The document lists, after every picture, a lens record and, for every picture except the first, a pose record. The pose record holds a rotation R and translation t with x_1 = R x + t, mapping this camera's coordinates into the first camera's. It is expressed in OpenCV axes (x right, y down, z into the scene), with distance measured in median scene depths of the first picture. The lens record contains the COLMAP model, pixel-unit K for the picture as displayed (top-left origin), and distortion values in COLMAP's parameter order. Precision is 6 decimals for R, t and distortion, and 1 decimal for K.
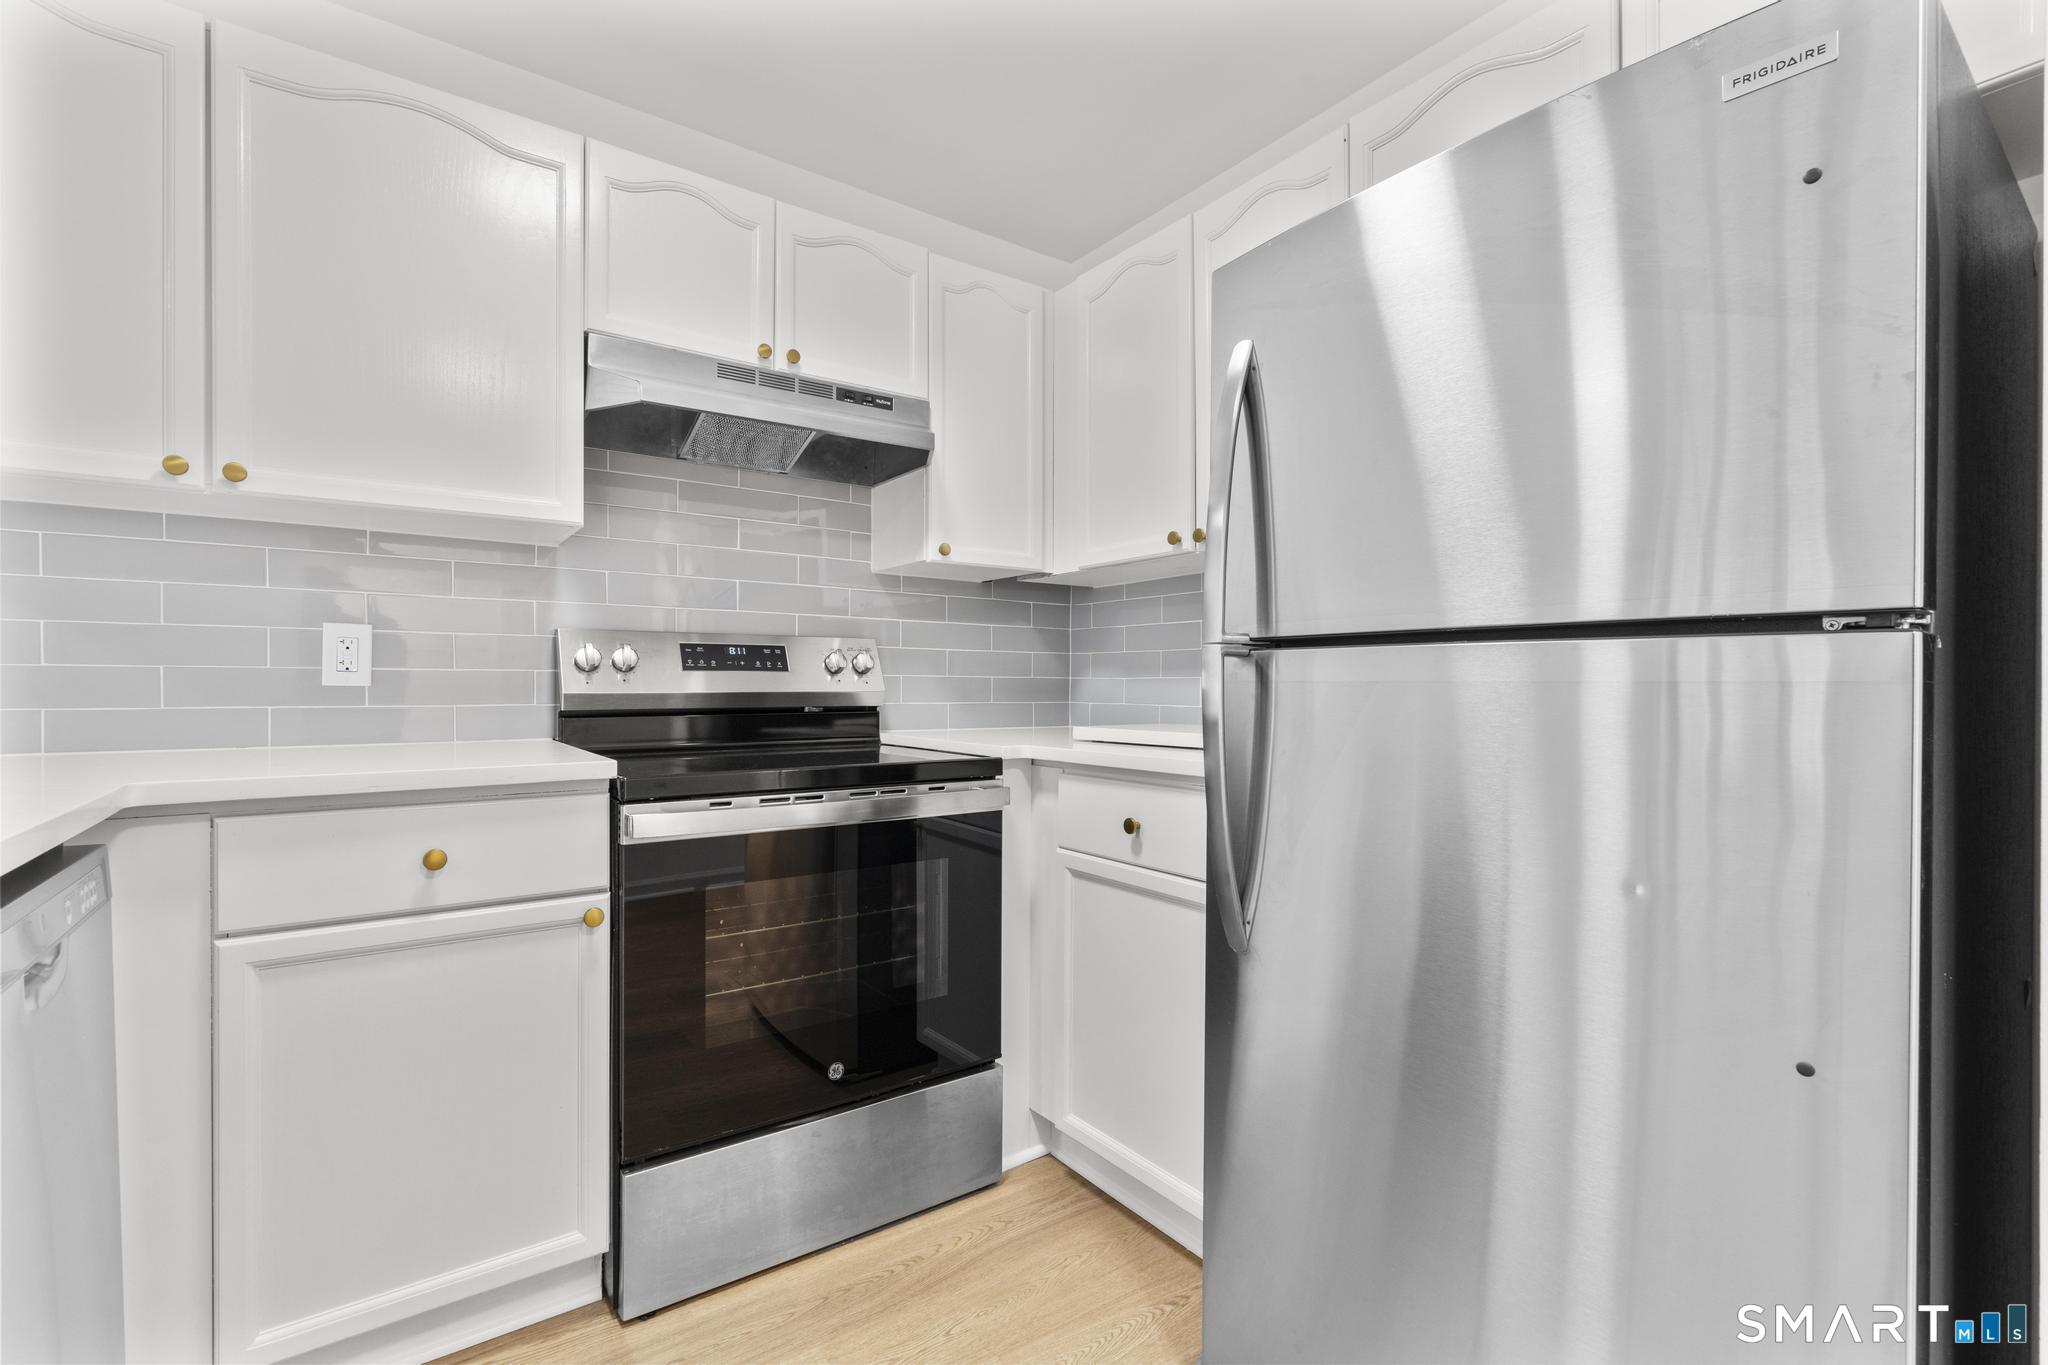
lens RADIAL K [[914.4, 0, 1020.3], [0, 914.4, 686.8], [0, 0, 1]] dist [-0.009914, 0.004670]
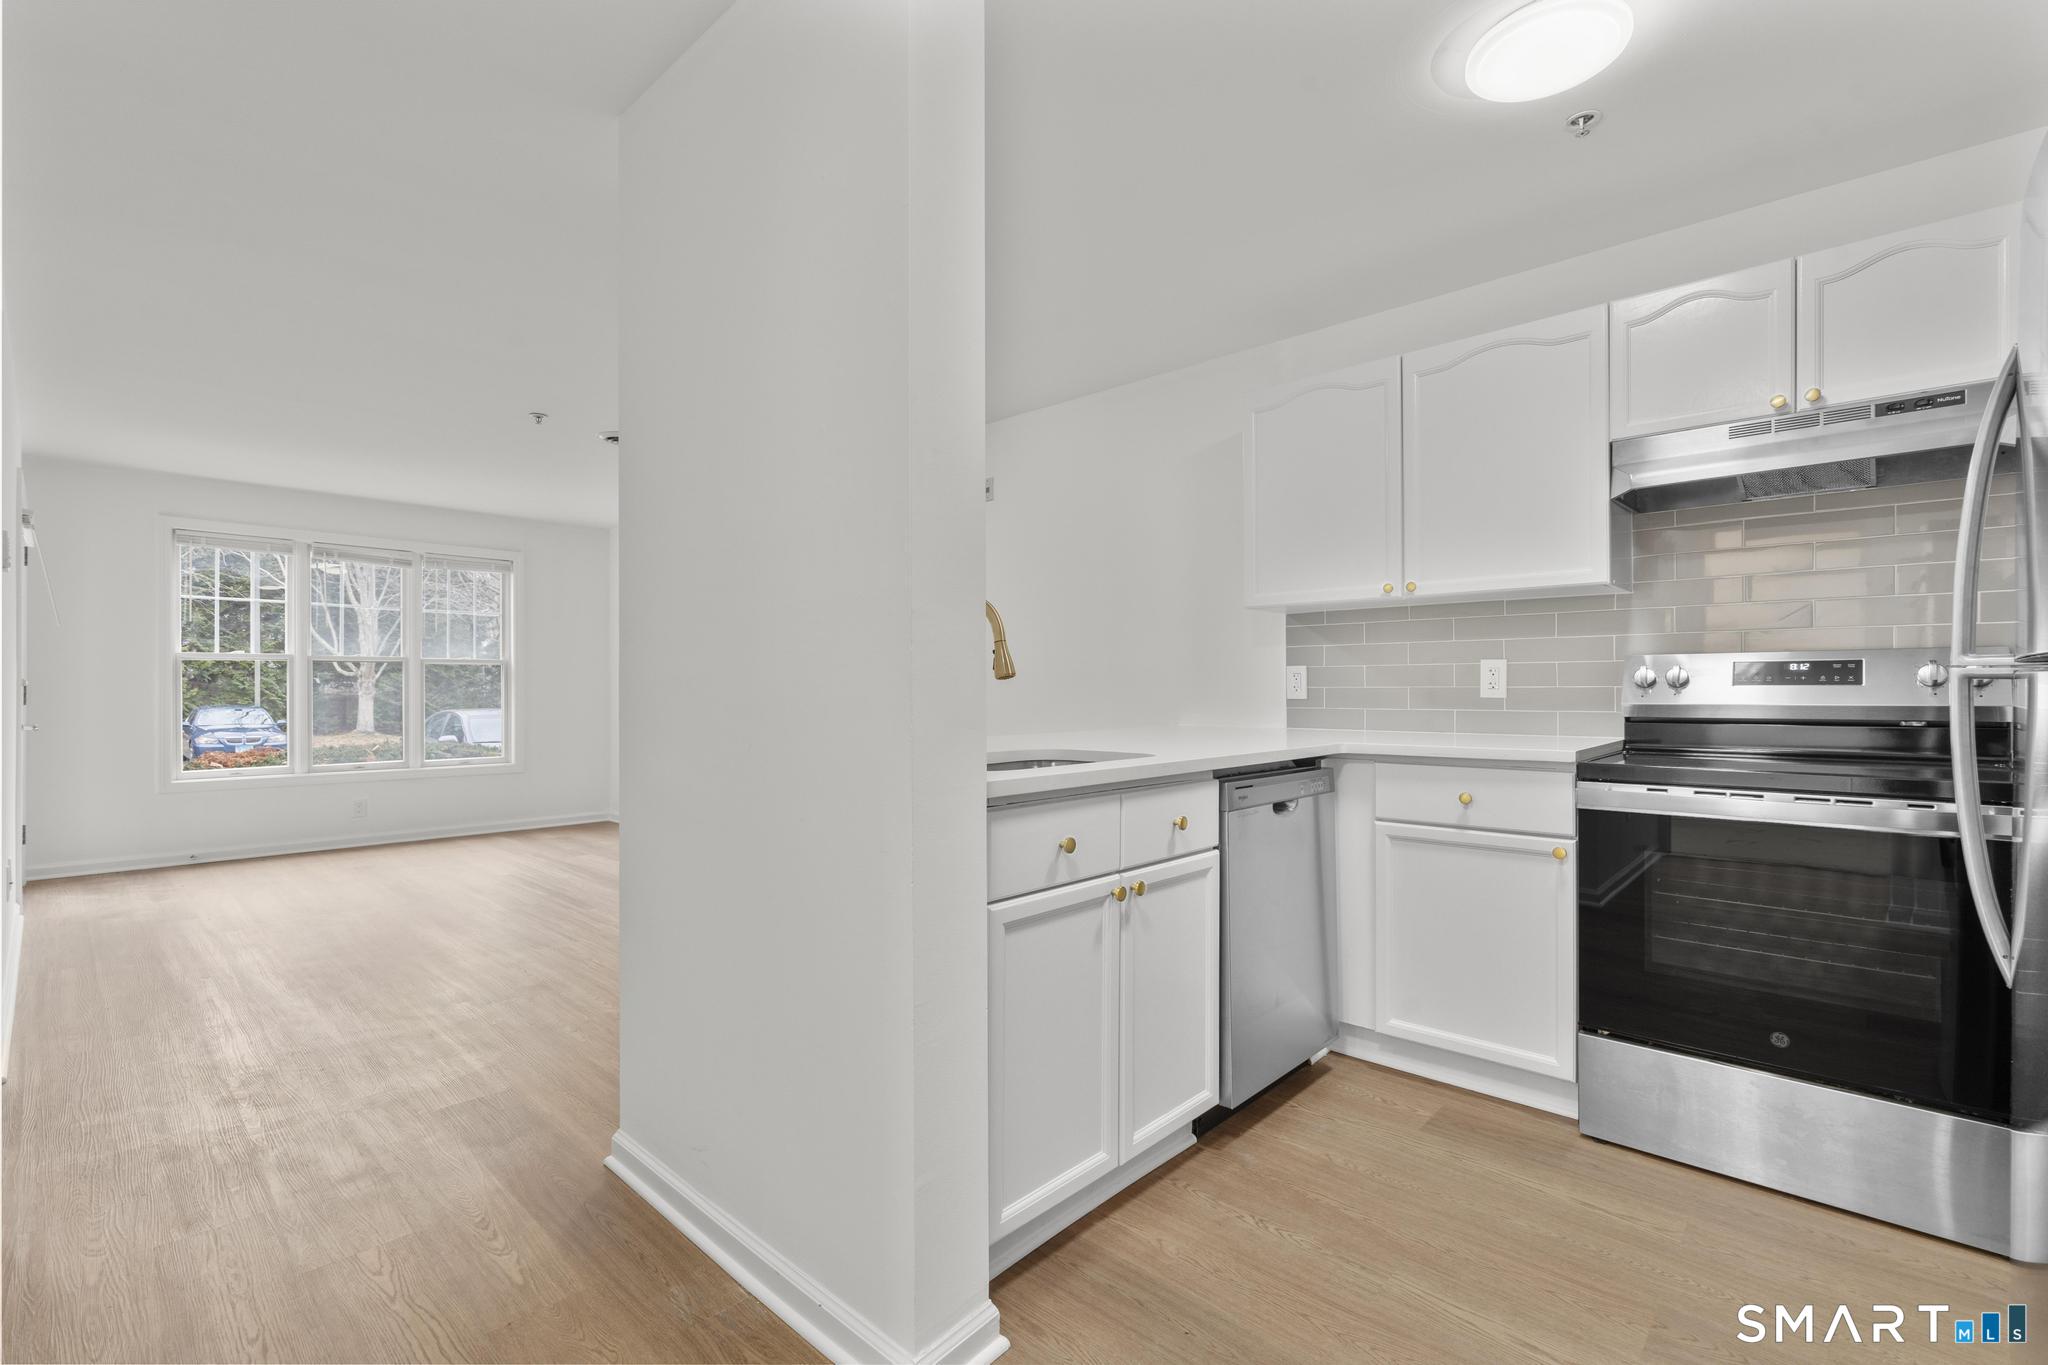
lens RADIAL K [[914.4, 0, 1019.8], [0, 914.4, 688.4], [0, 0, 1]] dist [-0.009914, 0.004670]
pose [[0.191078, -0.001169, -0.981574, 0.745074], [0.002464, 0.999997, -0.000712, -0.019530], [0.981572, -0.002282, 0.191081, -0.149397]]
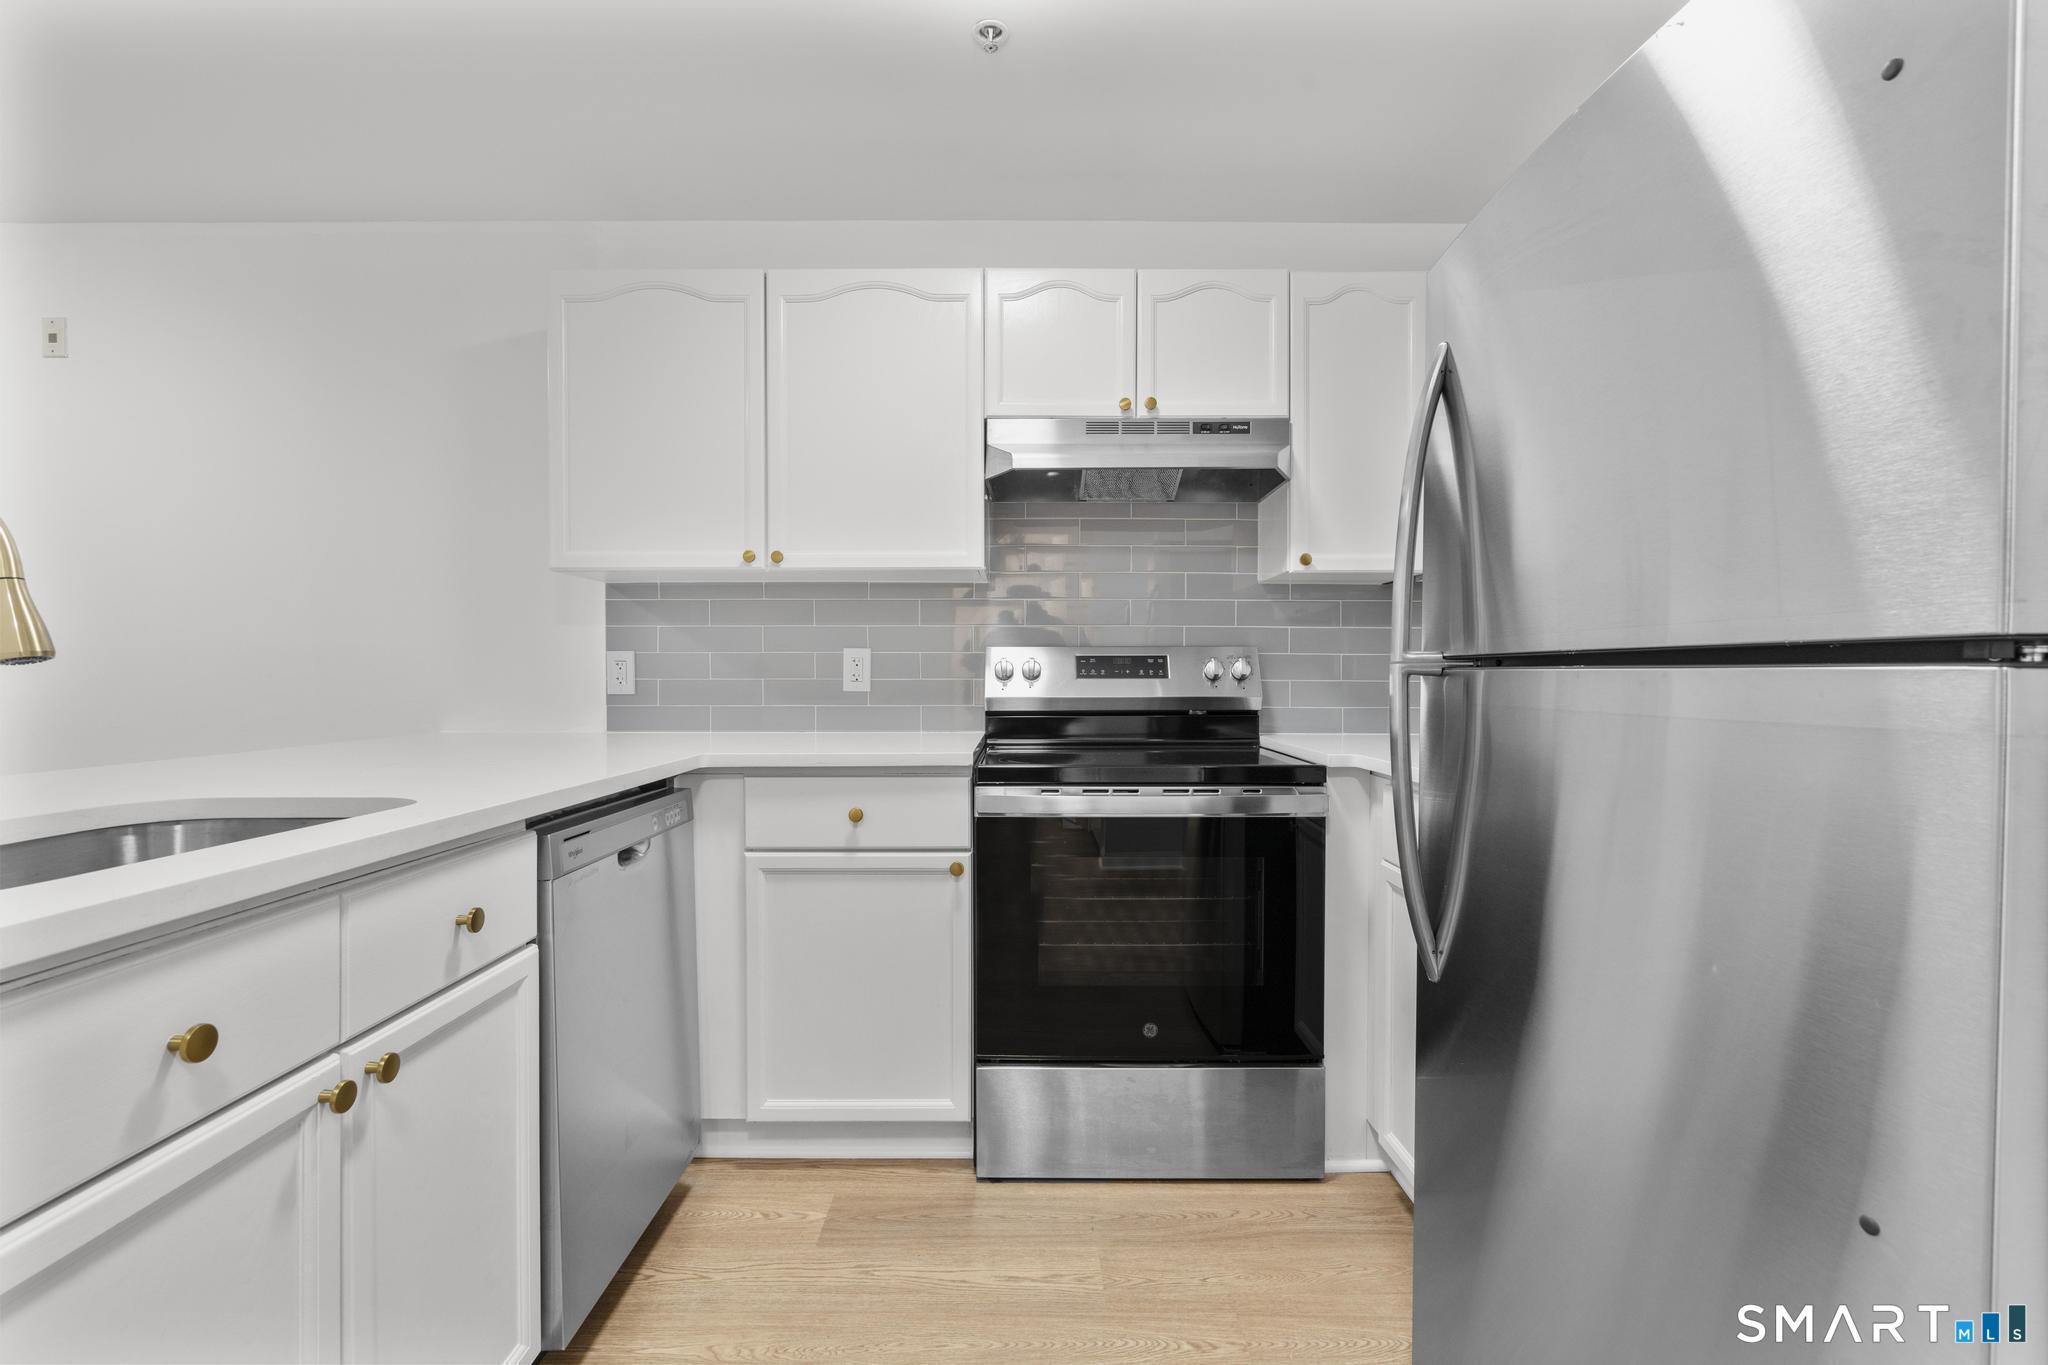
lens RADIAL K [[914.4, 0, 1021.9], [0, 914.4, 687.8], [0, 0, 1]] dist [-0.009914, 0.004670]
pose [[0.811252, 0.005988, -0.584666, 0.343220], [0.000805, 0.999935, 0.011359, -0.024154], [0.584696, -0.009686, 0.811194, -0.024874]]
